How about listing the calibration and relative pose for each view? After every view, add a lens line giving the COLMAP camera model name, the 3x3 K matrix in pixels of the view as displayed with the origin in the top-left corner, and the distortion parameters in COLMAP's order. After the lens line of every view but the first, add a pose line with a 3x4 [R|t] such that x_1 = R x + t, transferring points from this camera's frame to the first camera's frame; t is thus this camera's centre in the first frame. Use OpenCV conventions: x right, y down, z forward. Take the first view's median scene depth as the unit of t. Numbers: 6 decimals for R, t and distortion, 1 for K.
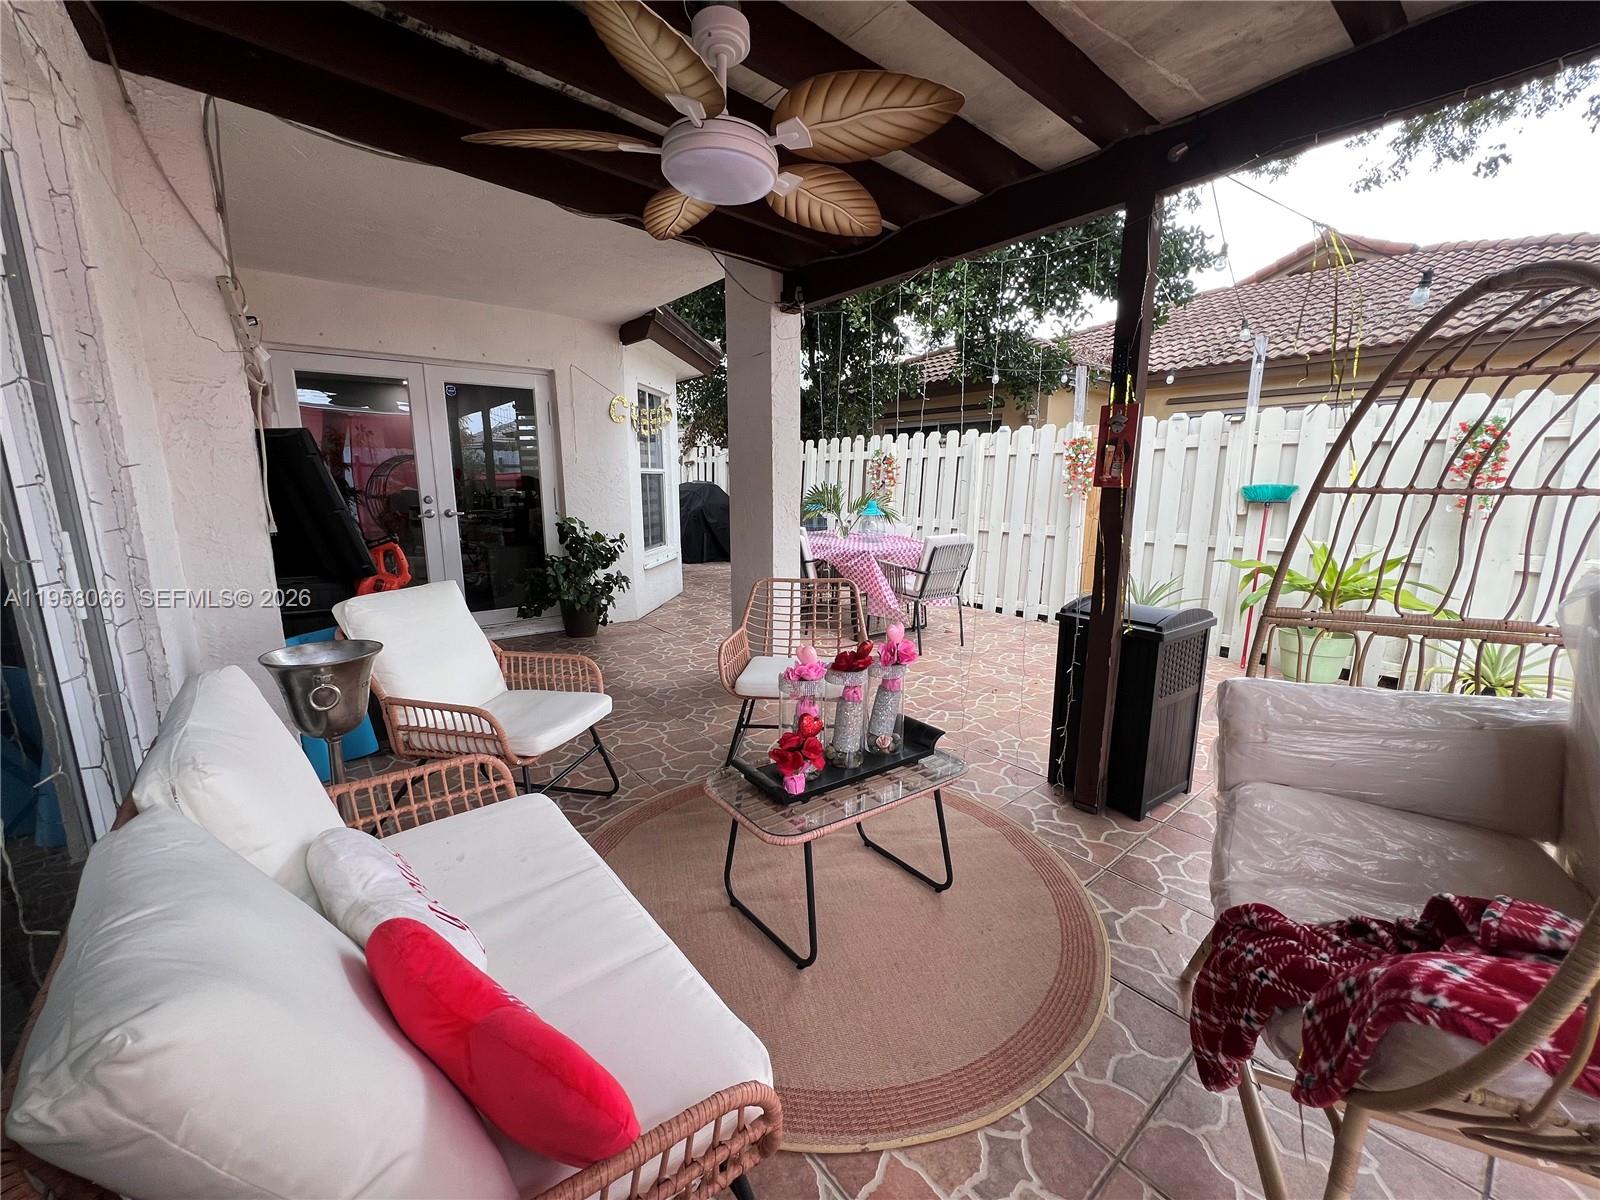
lens RADIAL K [[639.9, 0, 796.8], [0, 639.9, 598.8], [0, 0, 1]] dist [-0.000006, -0.000320]
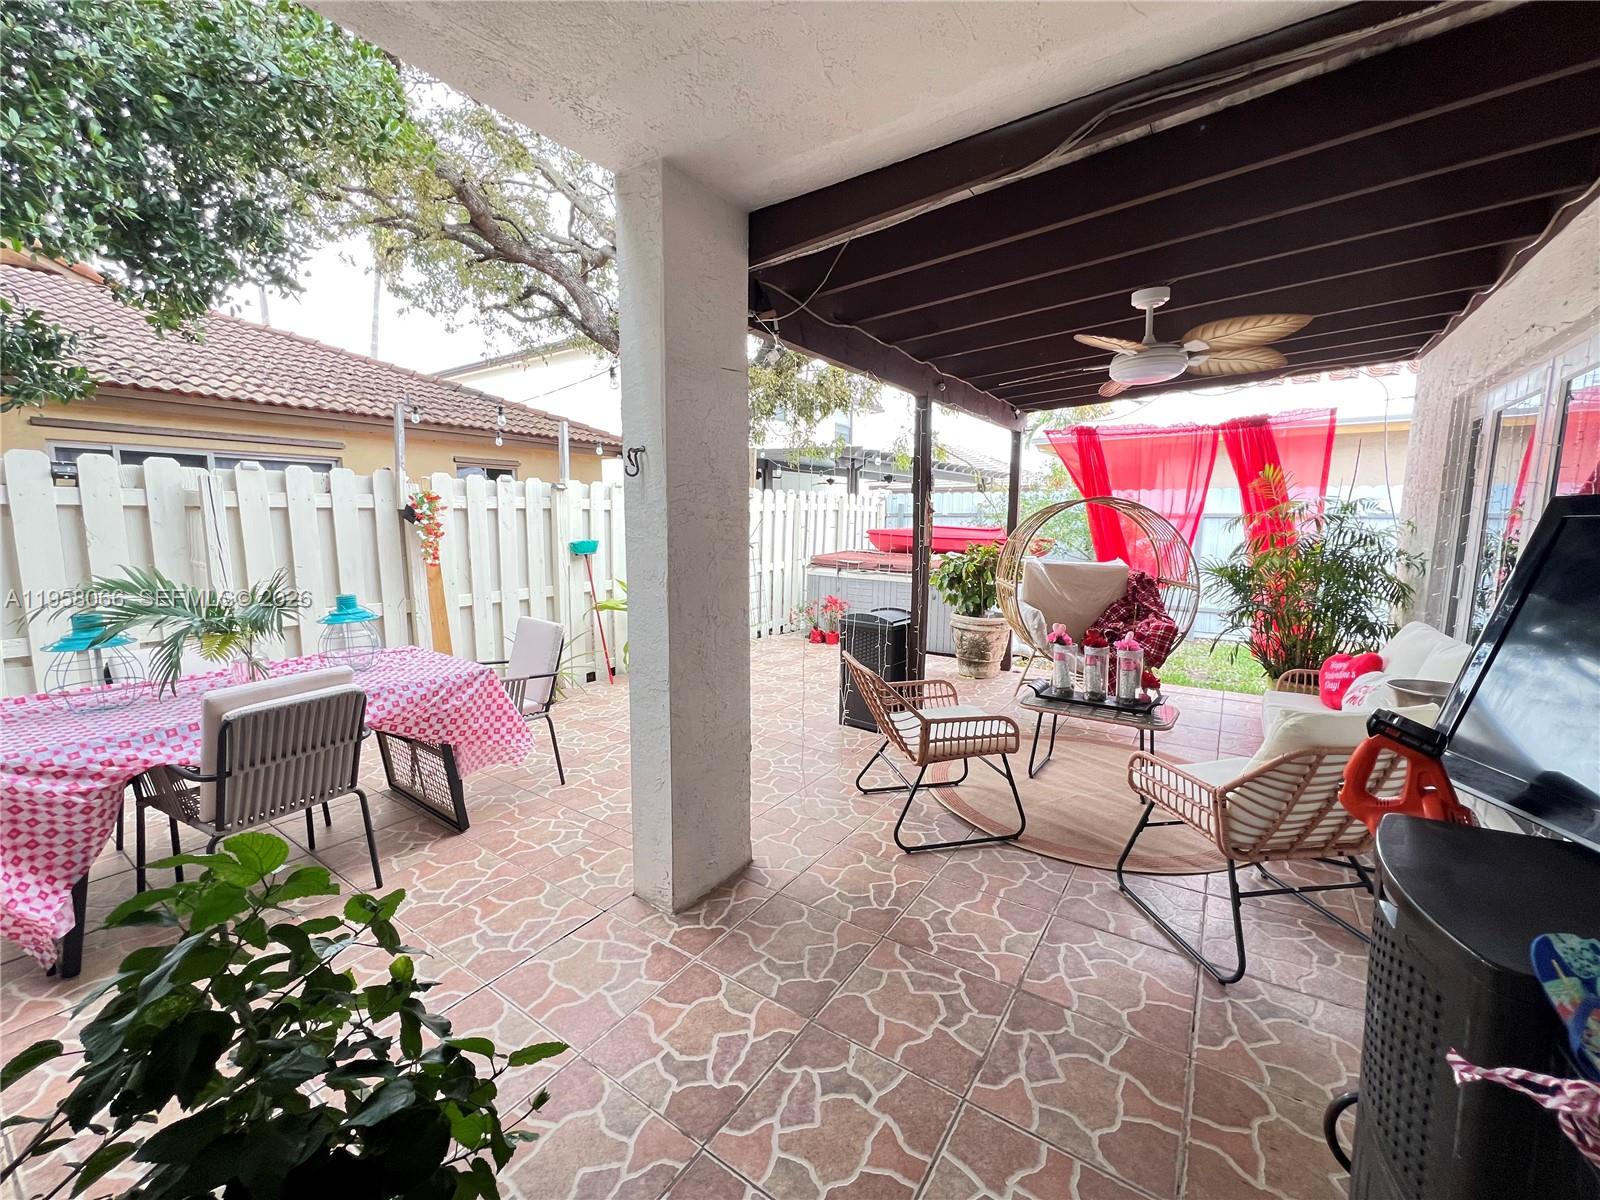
lens RADIAL K [[639.9, 0, 796.8], [0, 639.9, 598.8], [0, 0, 1]] dist [-0.000006, -0.000320]
pose [[-0.282633, -0.120444, 0.951637, -0.392774], [0.181843, 0.967368, 0.176441, -0.140786], [-0.941834, 0.222917, -0.251508, 0.626730]]
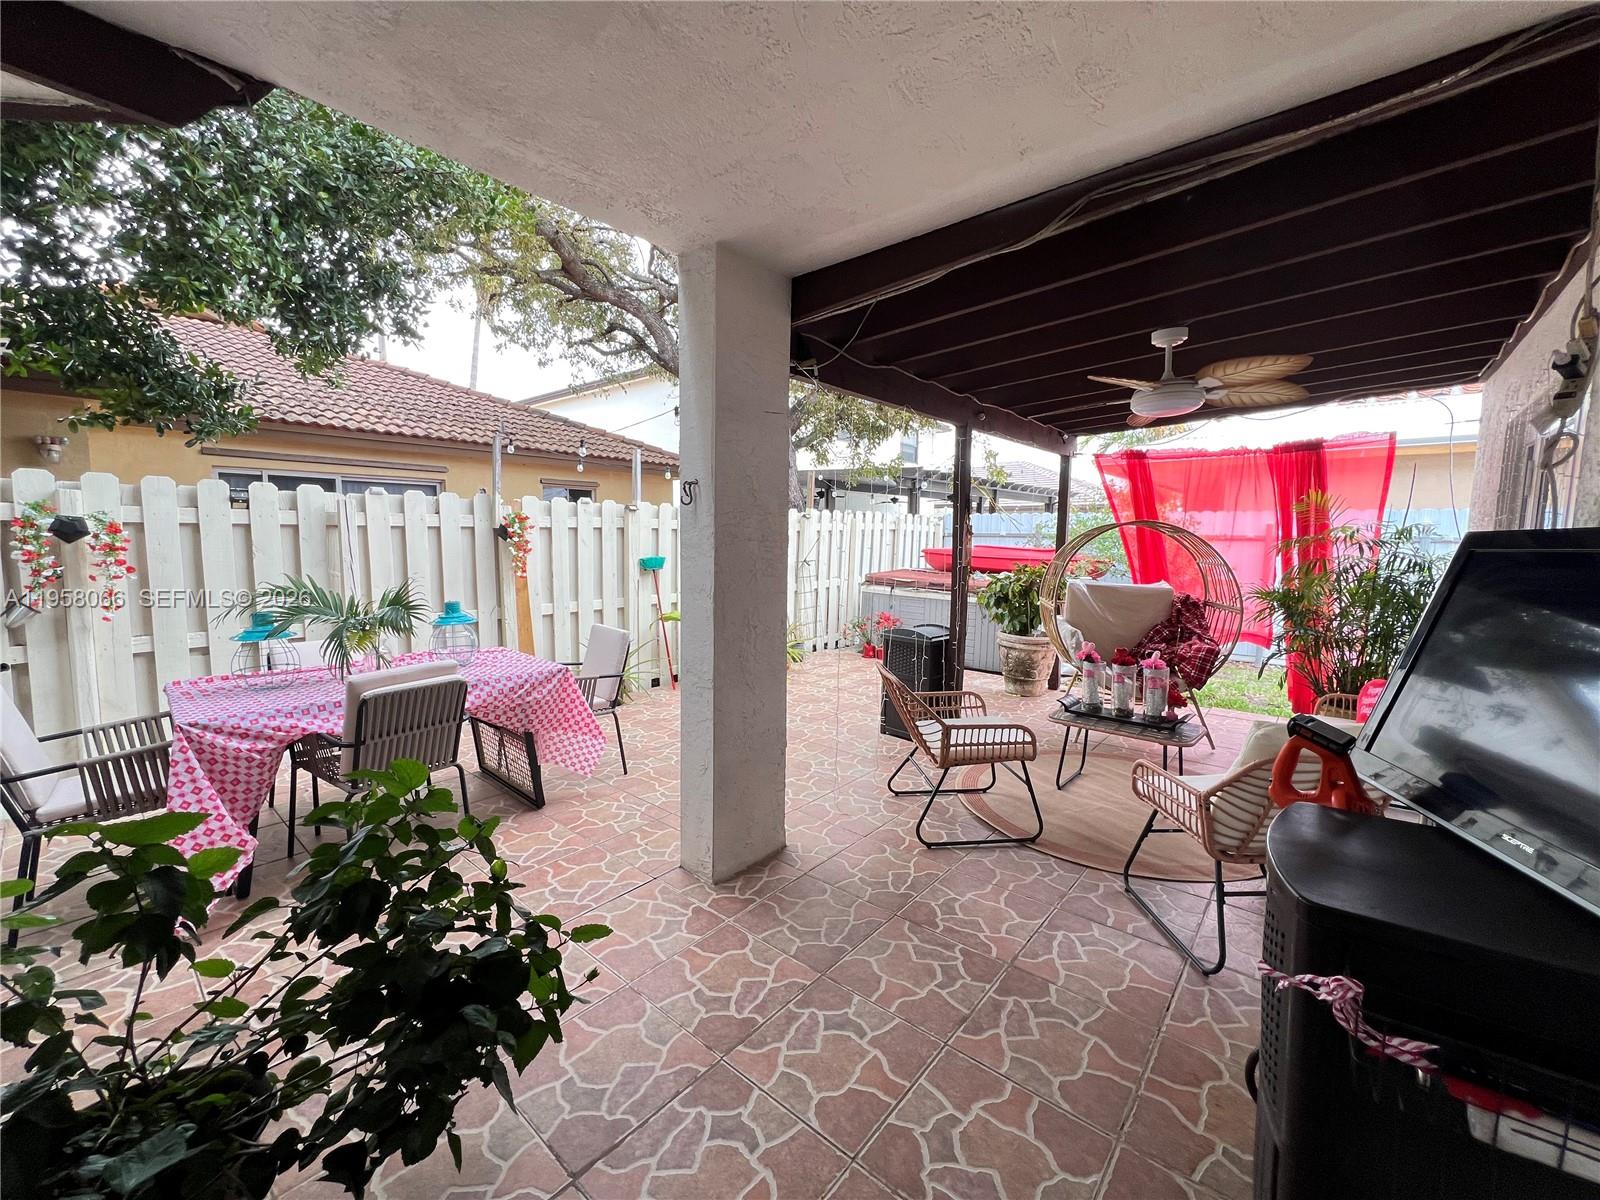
lens RADIAL K [[639.9, 0, 796.8], [0, 639.9, 598.8], [0, 0, 1]] dist [-0.000006, -0.000320]
pose [[-0.179328, -0.099469, 0.978748, -0.445984], [0.178910, 0.974988, 0.131867, -0.142700], [-0.967384, 0.198756, -0.157047, 0.617261]]
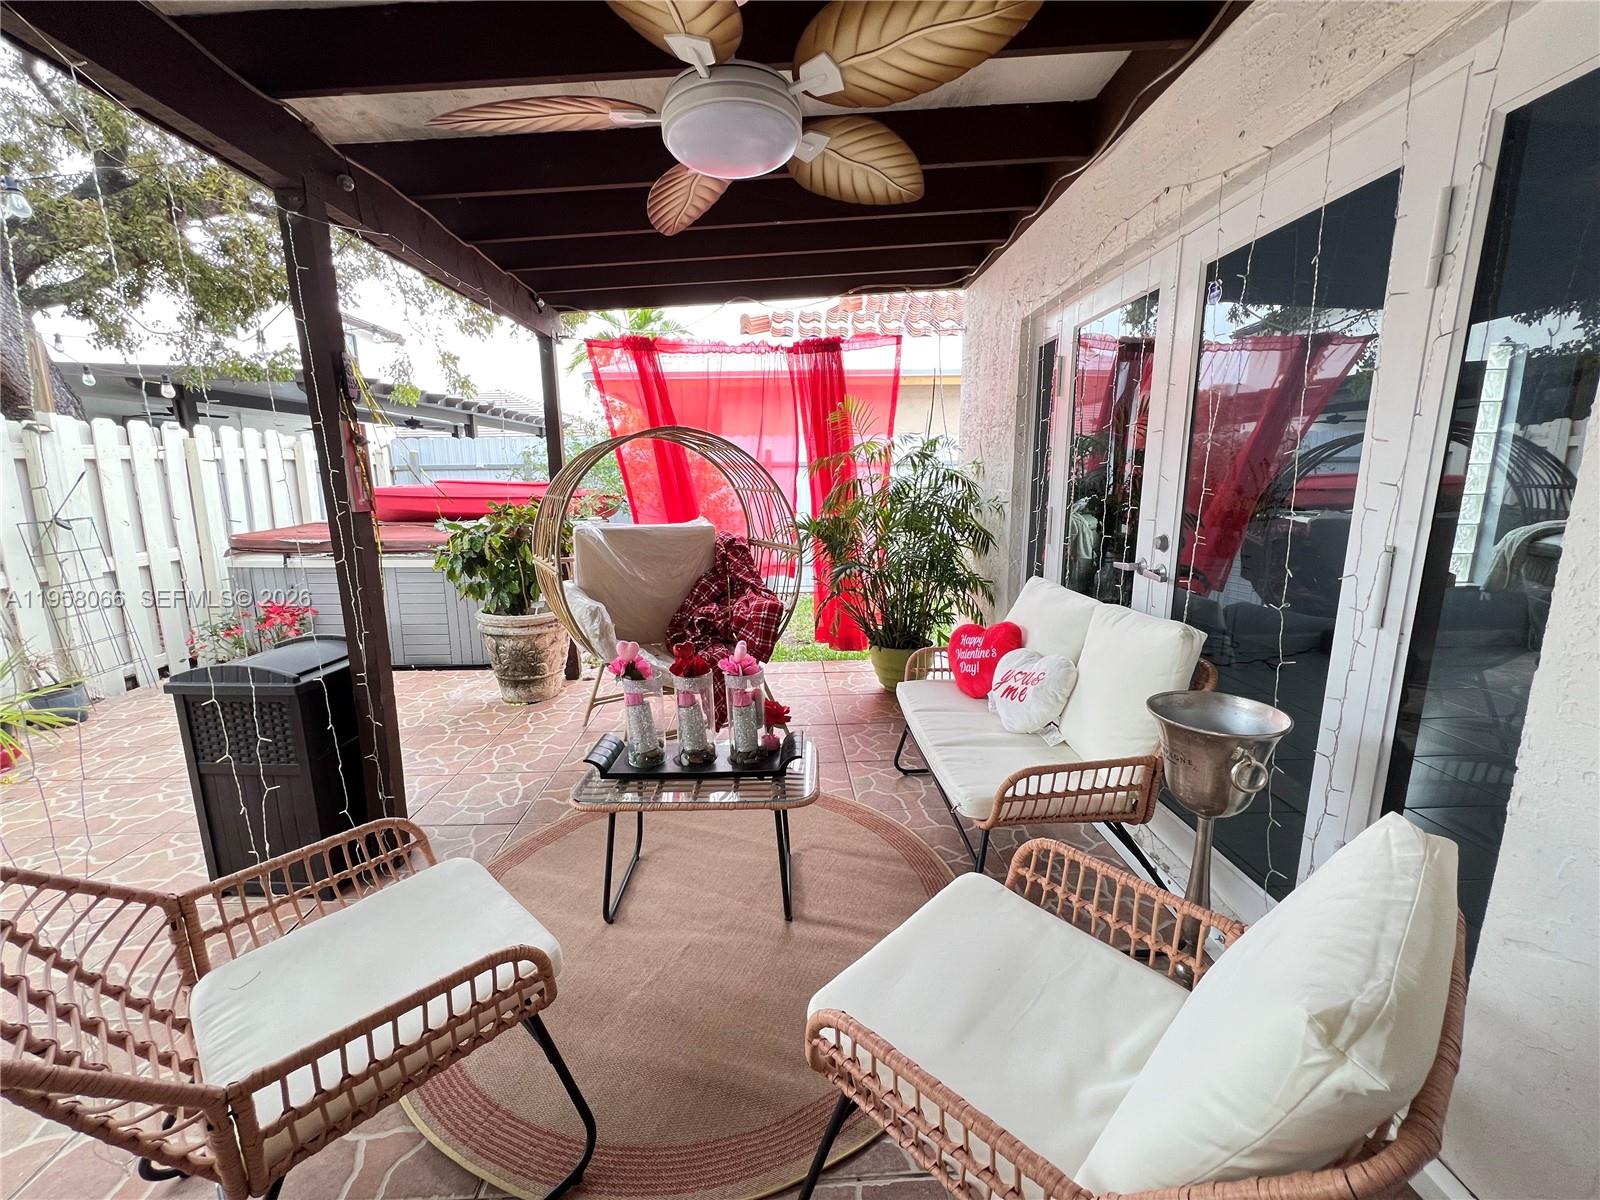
lens RADIAL K [[639.9, 0, 796.8], [0, 639.9, 598.8], [0, 0, 1]] dist [-0.000006, -0.000320]
pose [[-0.795350, -0.105312, 0.596931, -0.189014], [0.129136, 0.932745, 0.336617, -0.095678], [-0.592234, 0.344814, -0.728259, 0.455269]]
